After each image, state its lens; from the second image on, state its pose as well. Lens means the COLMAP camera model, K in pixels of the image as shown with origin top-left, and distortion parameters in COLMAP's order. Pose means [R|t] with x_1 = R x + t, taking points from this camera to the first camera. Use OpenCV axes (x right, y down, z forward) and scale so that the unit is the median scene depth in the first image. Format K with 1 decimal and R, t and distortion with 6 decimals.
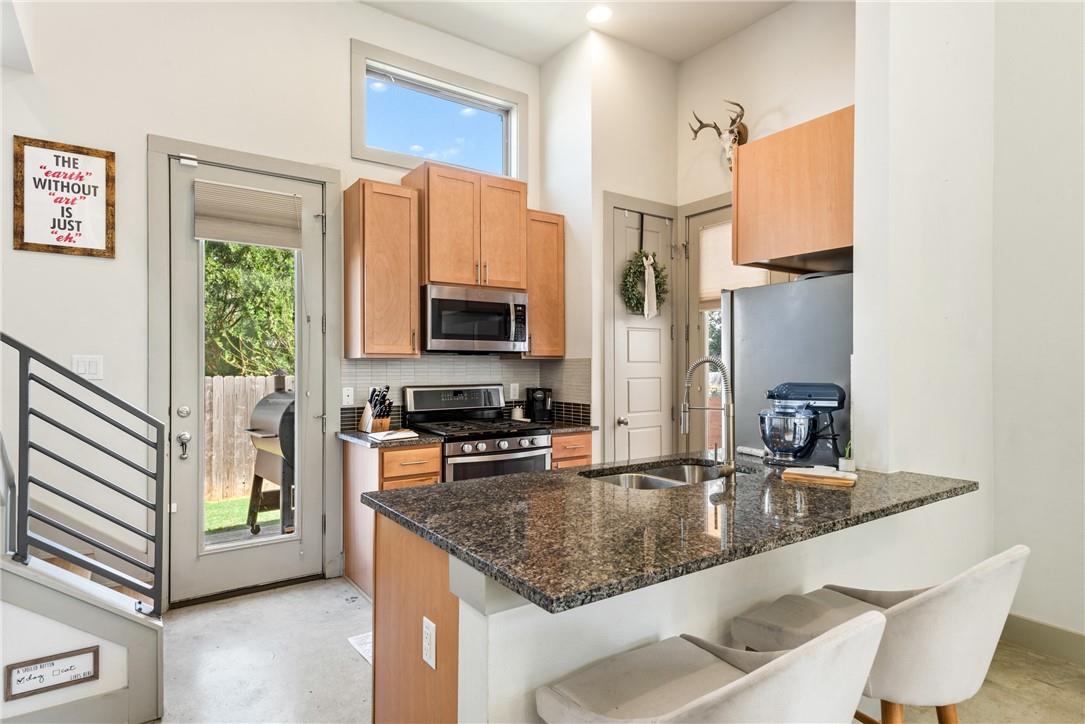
lens RADIAL K [[589.9, 0, 530.9], [0, 589.9, 364.6], [0, 0, 1]] dist [0.019704, -0.002896]
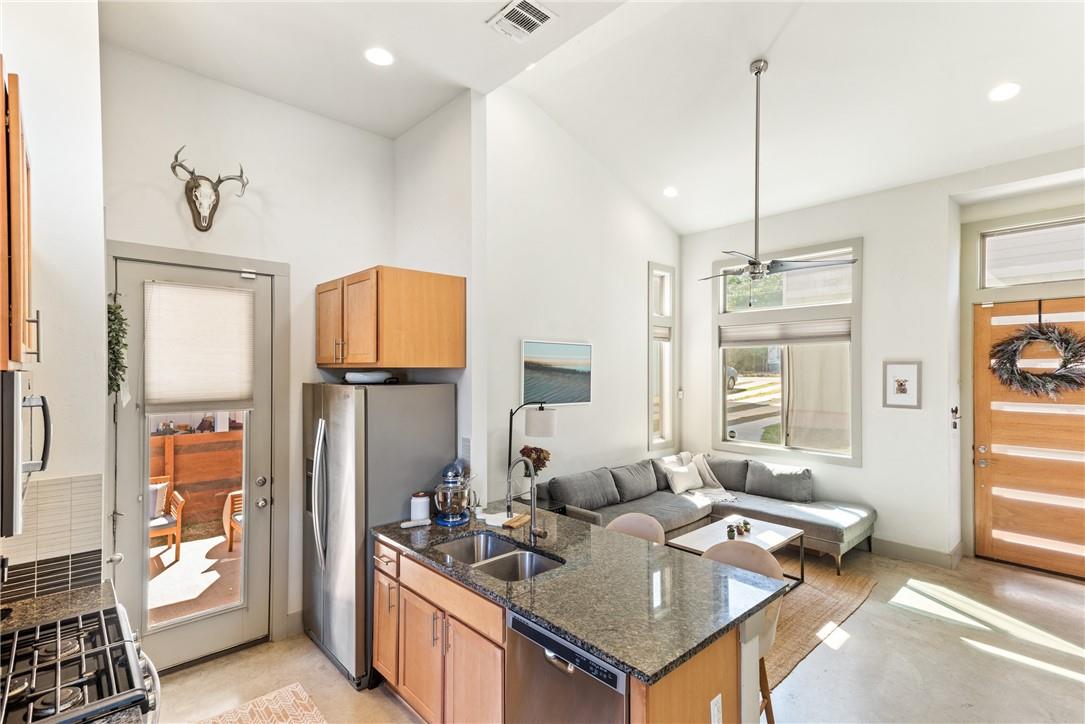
lens RADIAL K [[520.2, 0, 542.5], [0, 520.2, 362.0], [0, 0, 1]] dist [0.027869, -0.001398]
pose [[-0.149203, 0.007998, 0.988774, -0.623719], [-0.002516, 0.999961, -0.008468, -0.149505], [-0.988803, -0.003751, -0.149177, 0.746240]]
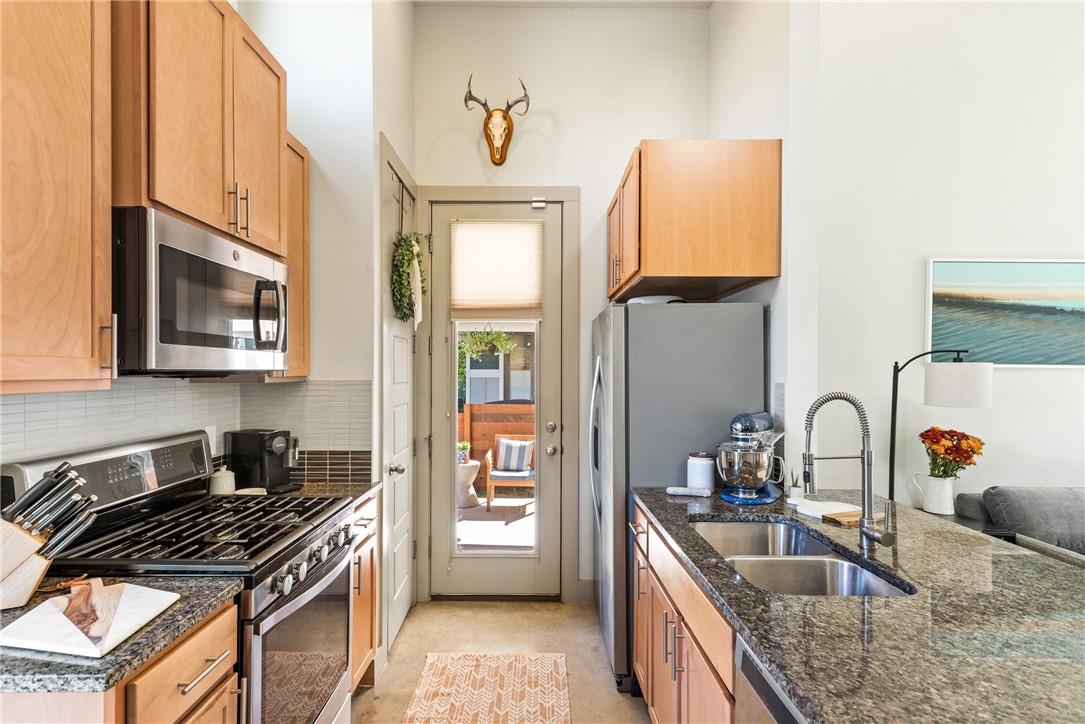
lens RADIAL K [[549.1, 0, 535.6], [0, 549.1, 372.6], [0, 0, 1]] dist [0.011896, -0.000527]
pose [[0.565995, -0.002119, 0.824406, -0.357861], [-0.001097, 0.999994, 0.003324, -0.025935], [-0.824408, -0.002786, 0.565990, 0.602114]]
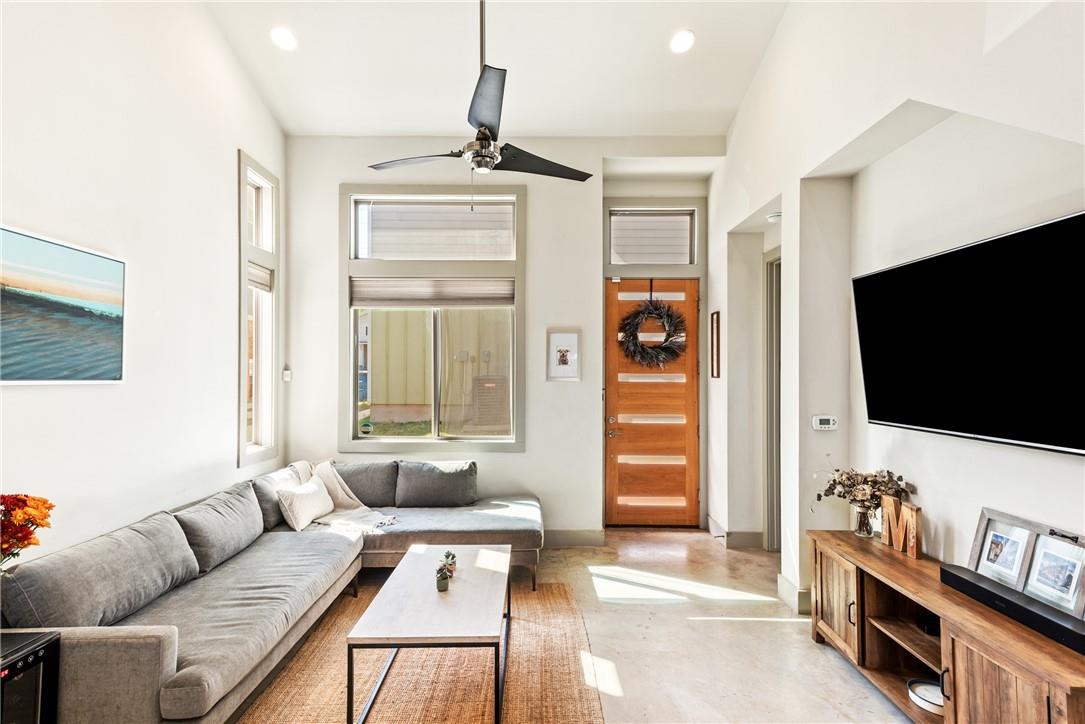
lens RADIAL K [[517.4, 0, 535.2], [0, 517.4, 371.7], [0, 0, 1]] dist [0.032477, -0.000895]
pose [[-0.825129, -0.001635, 0.564942, 0.024776], [-0.005032, 0.999977, -0.004456, -0.049387], [-0.564922, -0.006519, -0.825118, 0.654832]]
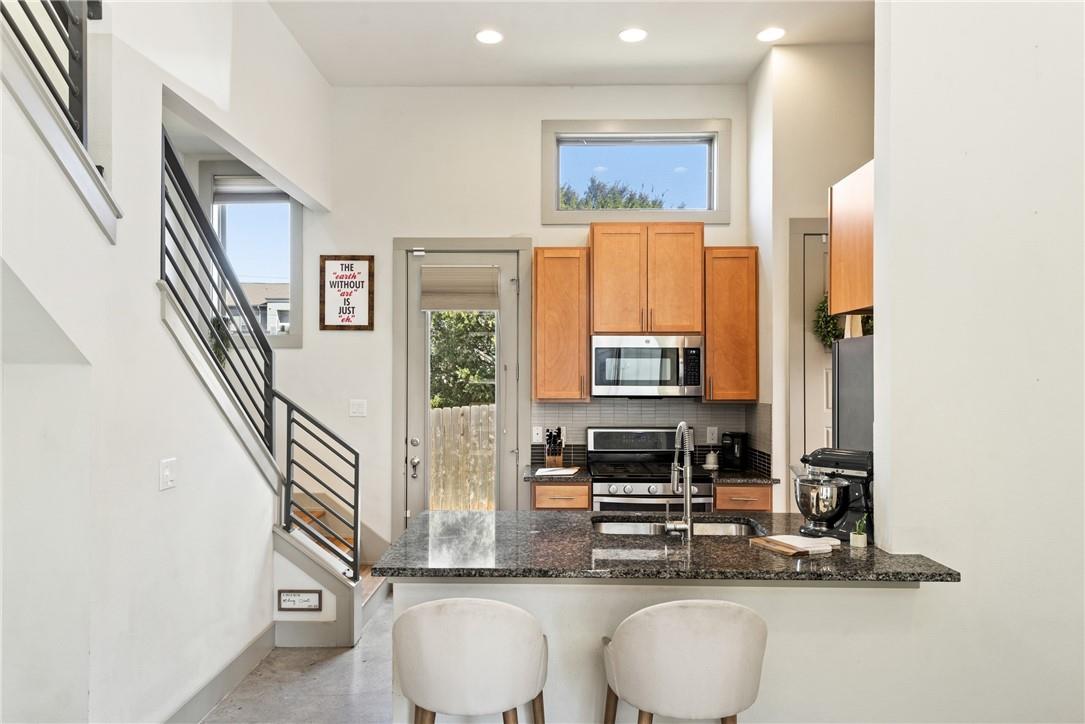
lens RADIAL K [[734.9, 0, 522.8], [0, 734.9, 369.1], [0, 0, 1]] dist [0.036241, -0.000155]
pose [[0.812238, -0.005921, -0.583296, 0.542036], [-0.001378, 0.999926, -0.012068, -0.060180], [0.583324, 0.010606, 0.812170, -0.184024]]
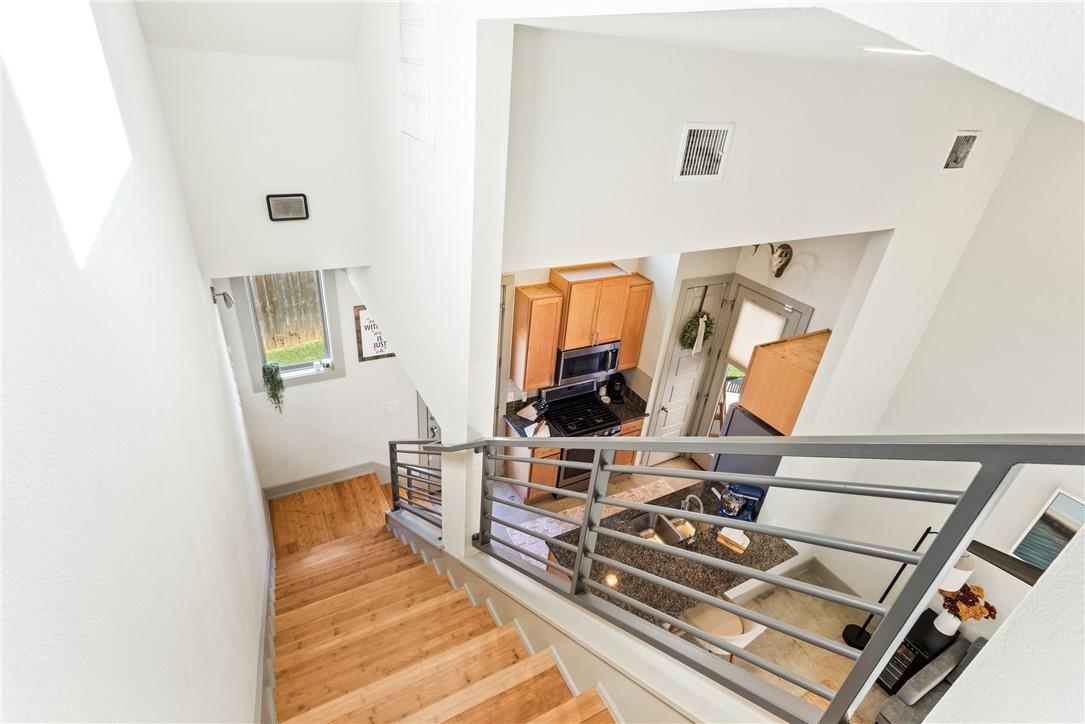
lens RADIAL K [[549.1, 0, 535.6], [0, 549.1, 372.6], [0, 0, 1]] dist [0.011896, -0.000527]
pose [[0.992373, 0.116280, -0.040920, -0.192453], [-0.079527, 0.857551, 0.508214, -0.924725], [0.094186, -0.501084, 0.860258, -0.400456]]
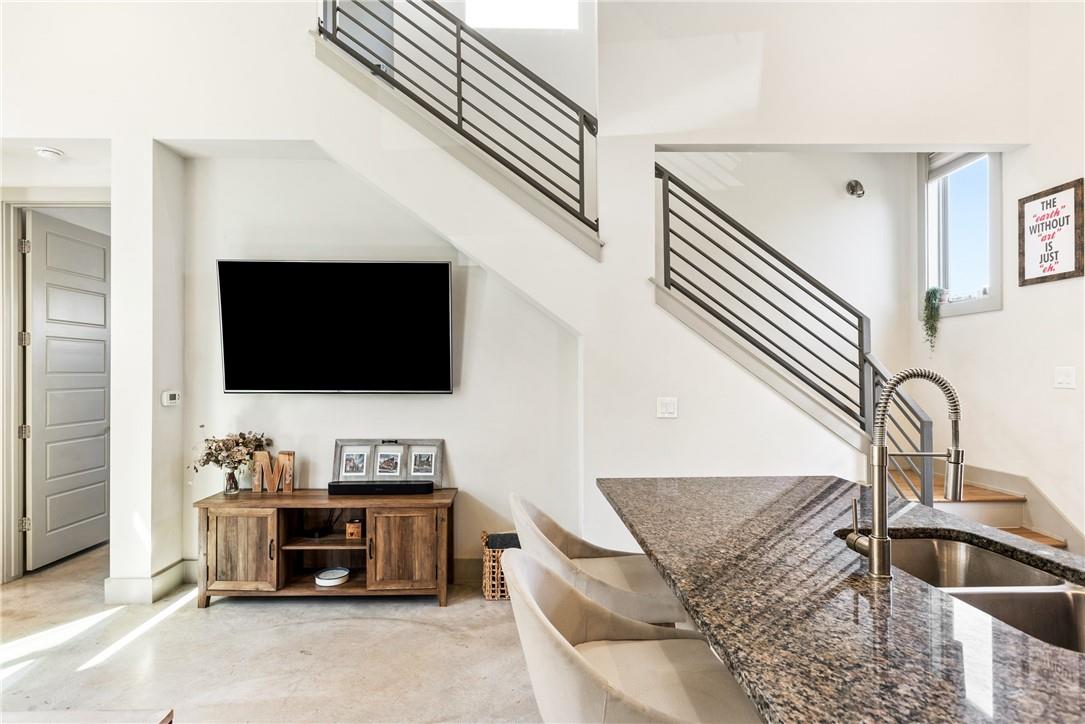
lens RADIAL K [[549.1, 0, 531.8], [0, 549.1, 373.9], [0, 0, 1]] dist [-0.000257, -0.001925]
pose [[-0.552555, 0.001750, -0.833475, 0.606946], [0.002054, 0.999998, 0.000738, -0.004427], [0.833474, -0.001304, -0.552557, 0.648923]]
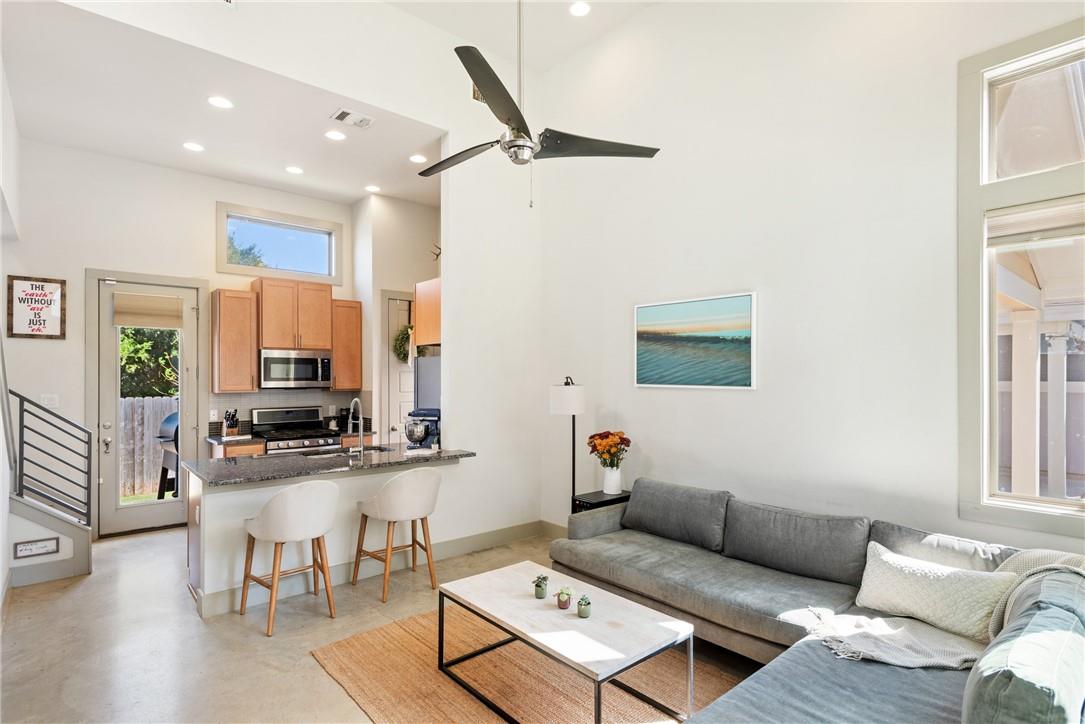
lens RADIAL K [[549.1, 0, 531.8], [0, 549.1, 373.9], [0, 0, 1]] dist [-0.000257, -0.001925]
pose [[0.995011, -0.002179, 0.099743, 0.469081], [0.002726, 0.999982, -0.005357, -0.057194], [-0.099729, 0.005603, 0.994999, -0.688433]]
